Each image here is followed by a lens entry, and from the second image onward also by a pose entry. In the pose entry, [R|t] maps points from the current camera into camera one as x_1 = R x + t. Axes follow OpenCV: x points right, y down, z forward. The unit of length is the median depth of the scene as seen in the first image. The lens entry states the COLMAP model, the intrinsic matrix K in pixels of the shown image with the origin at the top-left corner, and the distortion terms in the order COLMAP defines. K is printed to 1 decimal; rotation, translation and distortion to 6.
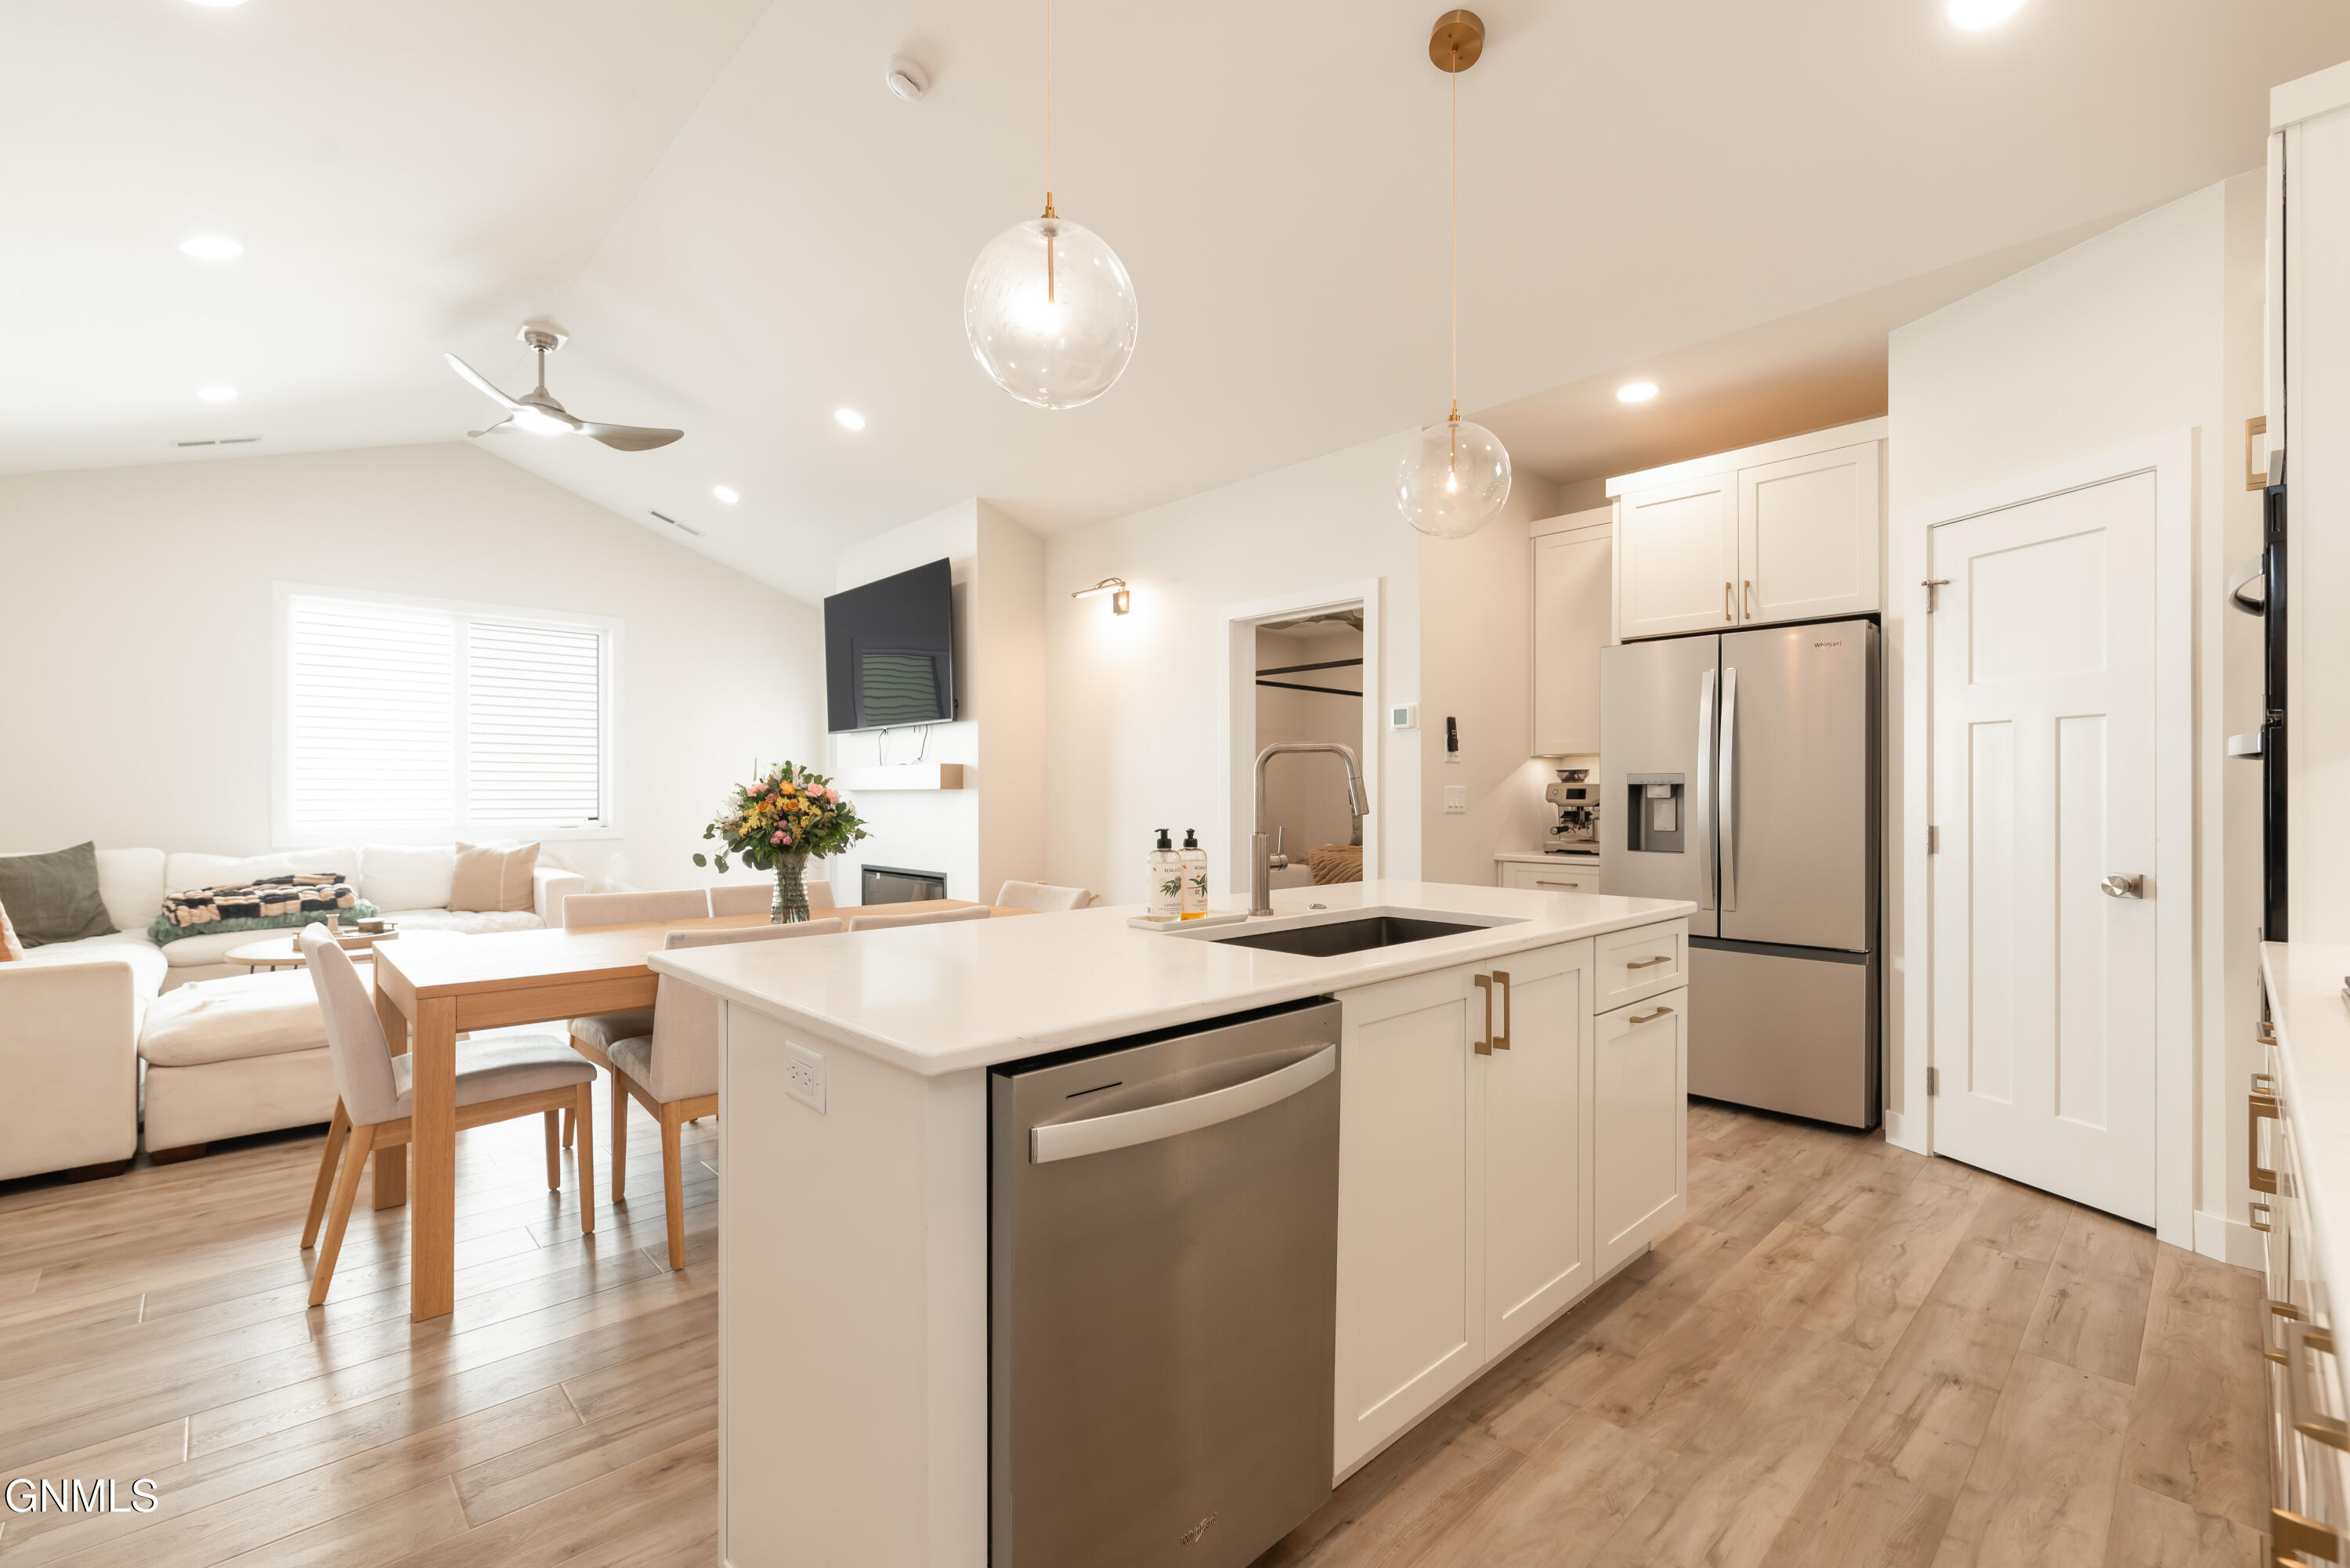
lens RADIAL K [[1004.8, 0, 1187.9], [0, 1004.8, 791.1], [0, 0, 1]] dist [-0.001942, -0.000826]
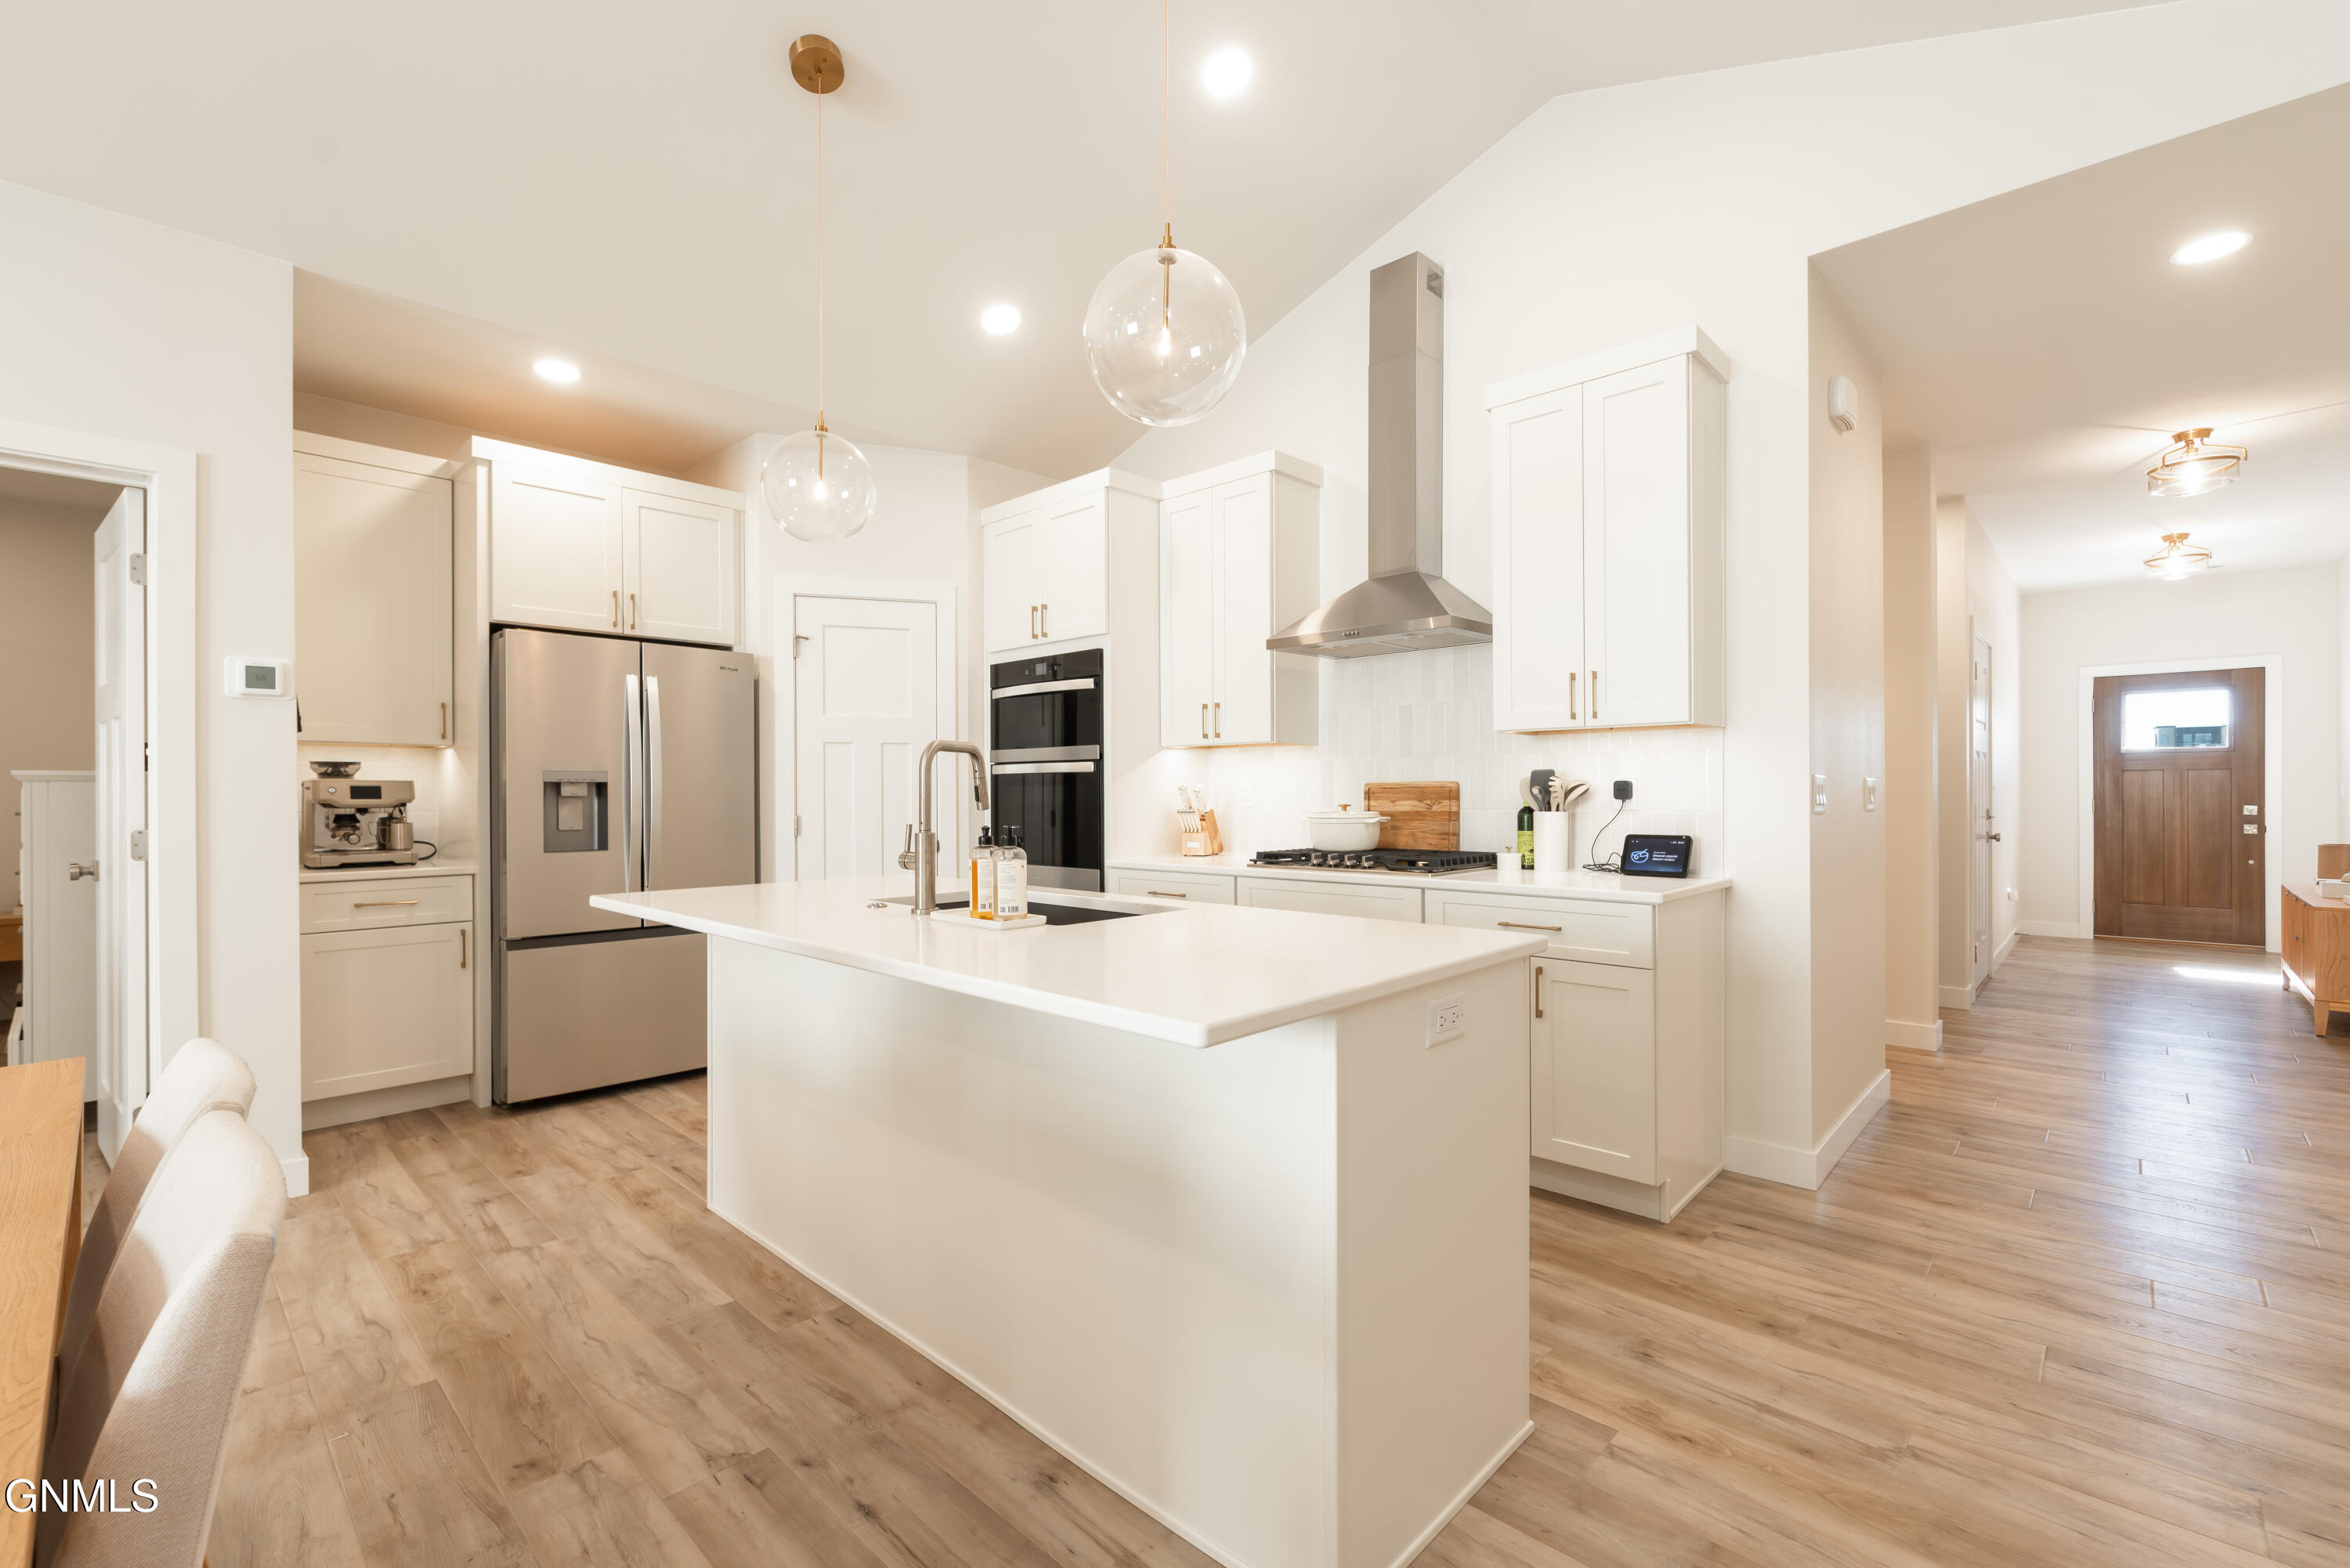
lens RADIAL K [[1004.8, 0, 1178.1], [0, 1004.8, 788.9], [0, 0, 1]] dist [-0.001942, -0.000826]
pose [[-0.050672, 0.002977, 0.998711, -0.496049], [0.001702, 0.999994, -0.002895, 0.003548], [-0.998714, 0.001553, -0.050677, 0.429806]]
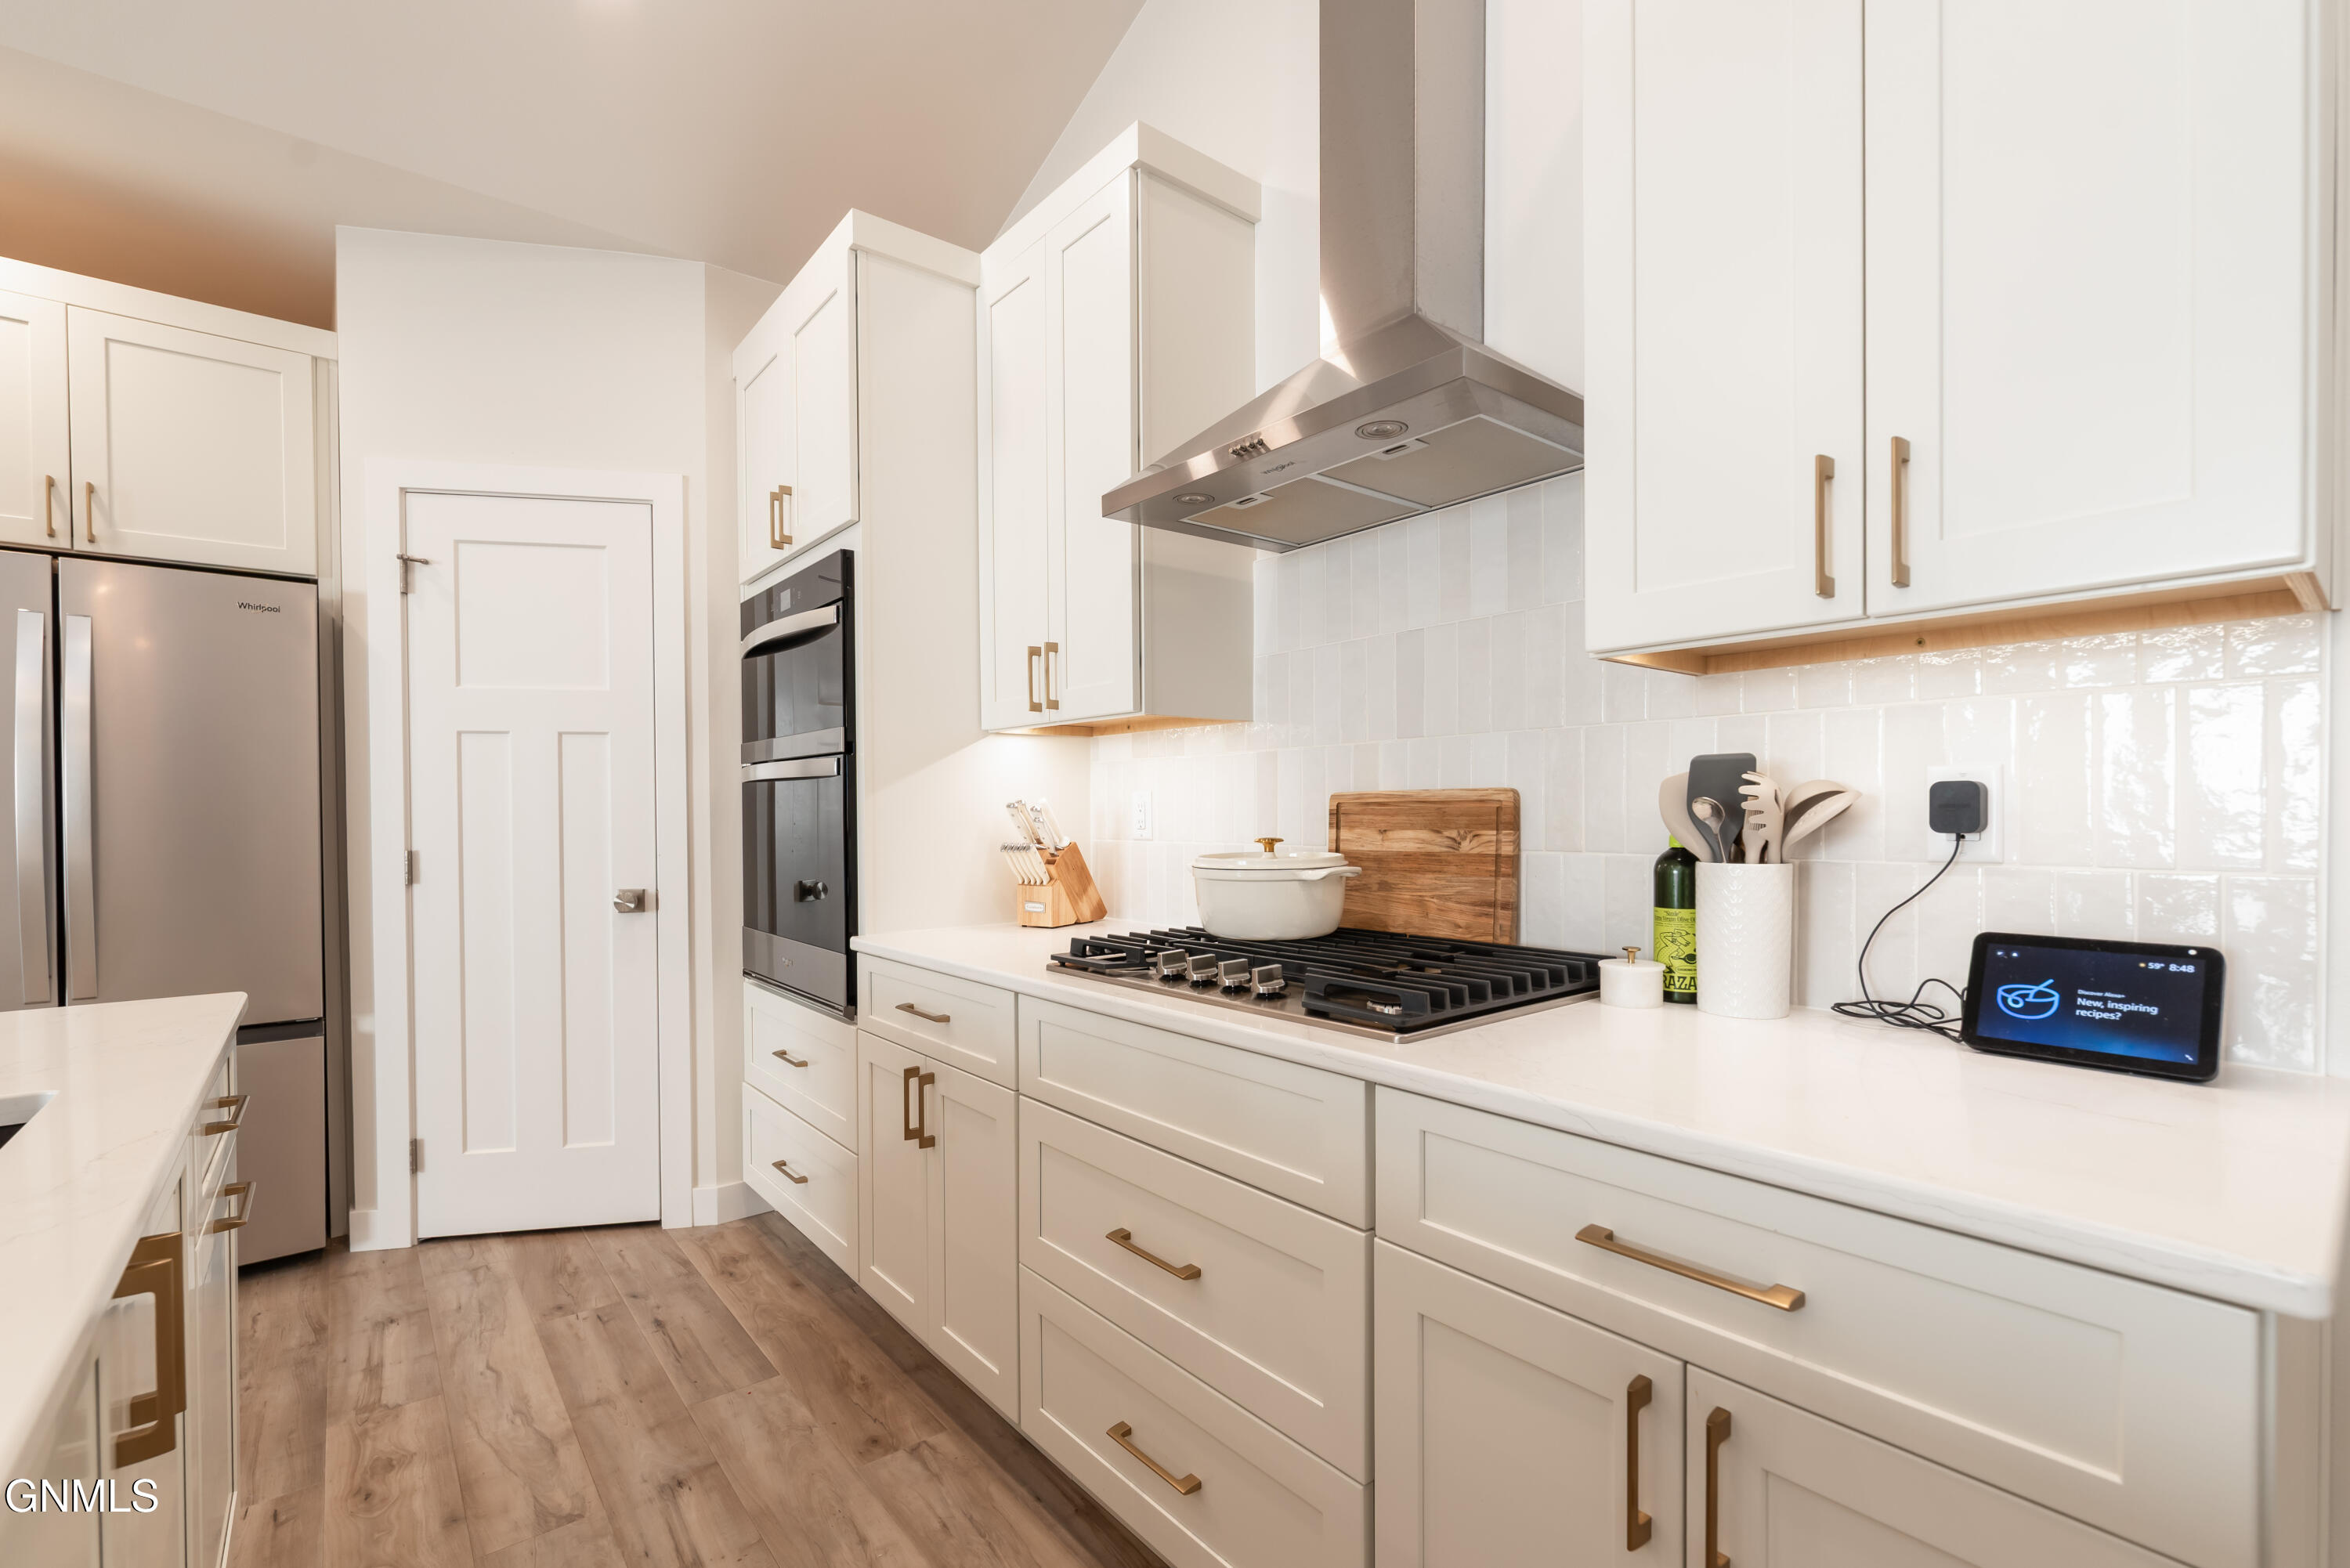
lens RADIAL K [[1004.8, 0, 1162.3], [0, 1004.8, 822.8], [0, 0, 1]] dist [-0.001942, -0.000826]
pose [[0.085611, -0.013102, 0.996242, -0.027778], [0.004399, 0.999909, 0.012772, 0.002714], [-0.996319, 0.003289, 0.085661, 0.241835]]
